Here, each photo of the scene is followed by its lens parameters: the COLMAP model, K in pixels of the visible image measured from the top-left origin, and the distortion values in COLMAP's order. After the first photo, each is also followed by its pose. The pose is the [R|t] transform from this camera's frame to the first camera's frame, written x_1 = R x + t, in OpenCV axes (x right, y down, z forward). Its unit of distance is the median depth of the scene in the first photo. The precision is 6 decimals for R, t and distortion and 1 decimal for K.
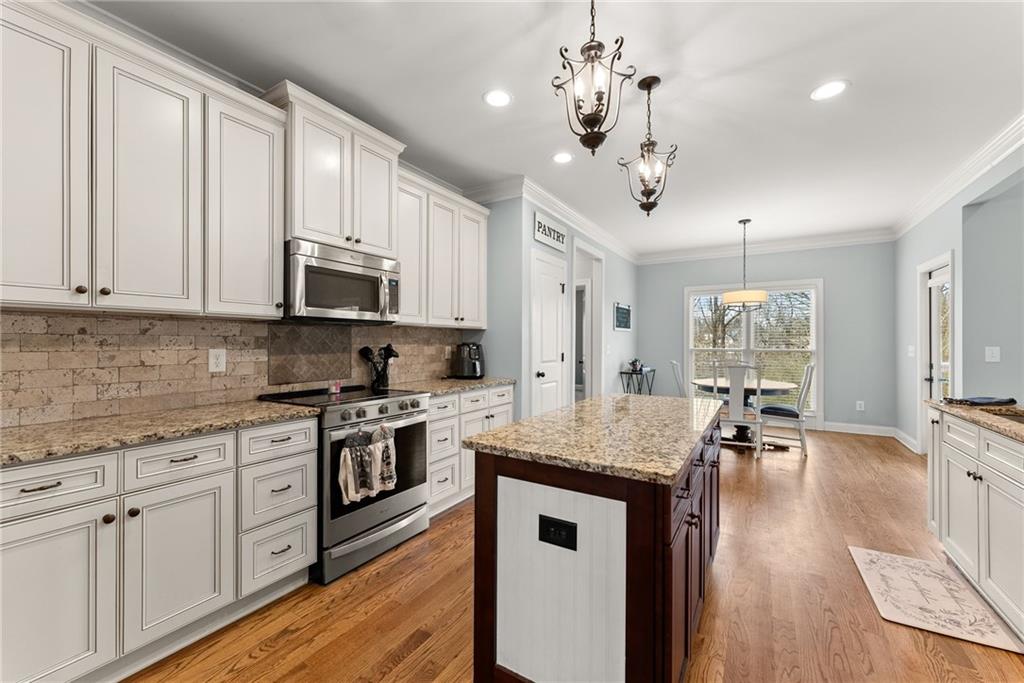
lens RADIAL K [[408.6, 0, 521.7], [0, 408.6, 340.6], [0, 0, 1]] dist [0.012869, 0.000113]
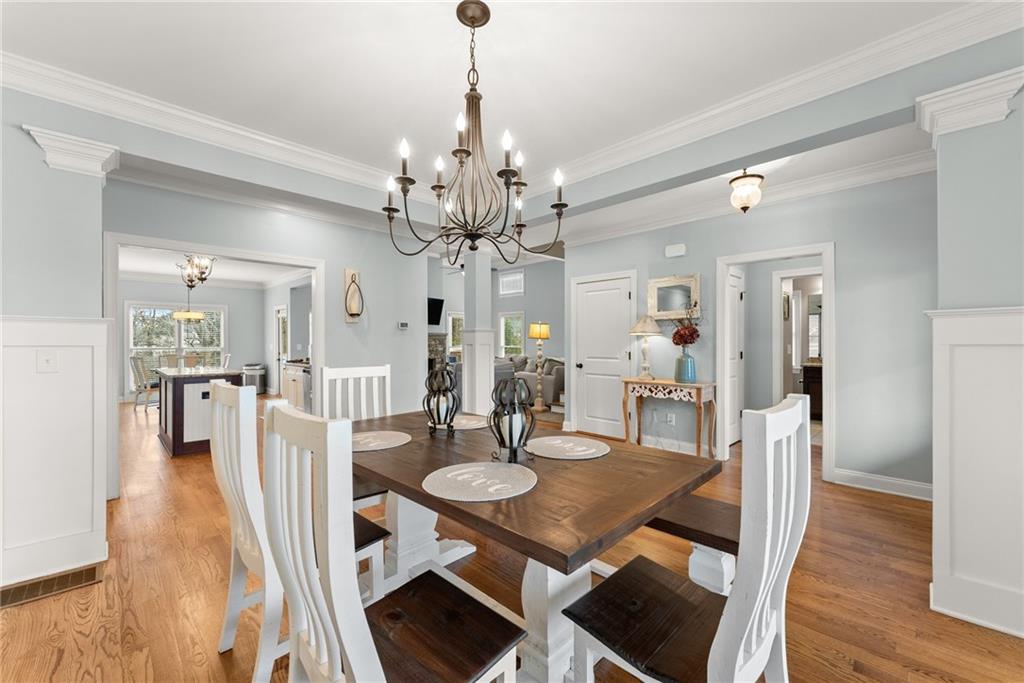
lens RADIAL K [[408.6, 0, 493.5], [0, 408.6, 342.2], [0, 0, 1]] dist [0.012869, 0.000113]
pose [[0.286558, -0.004405, 0.958053, -1.474238], [0.001111, 0.999990, 0.004266, -0.011616], [-0.958062, -0.000158, 0.286561, -1.364288]]
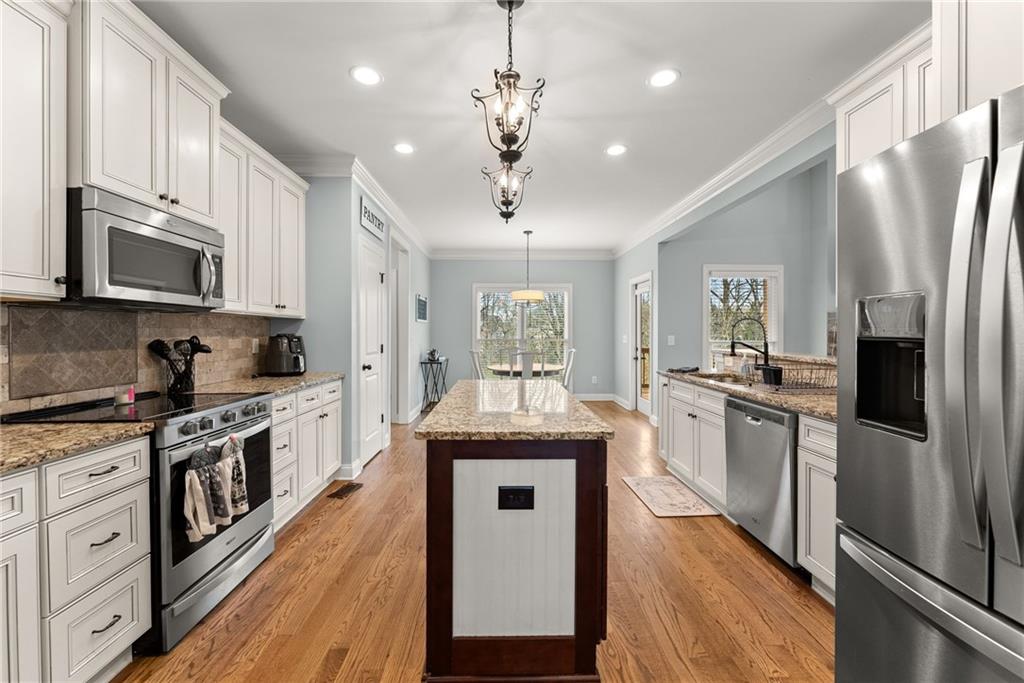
lens RADIAL K [[408.6, 0, 509.5], [0, 408.6, 335.5], [0, 0, 1]] dist [0.012869, 0.000113]
pose [[0.851583, -0.005578, 0.524190, -0.287470], [0.000292, 0.999948, 0.010166, -0.001156], [-0.524219, -0.008504, 0.851541, 0.015986]]
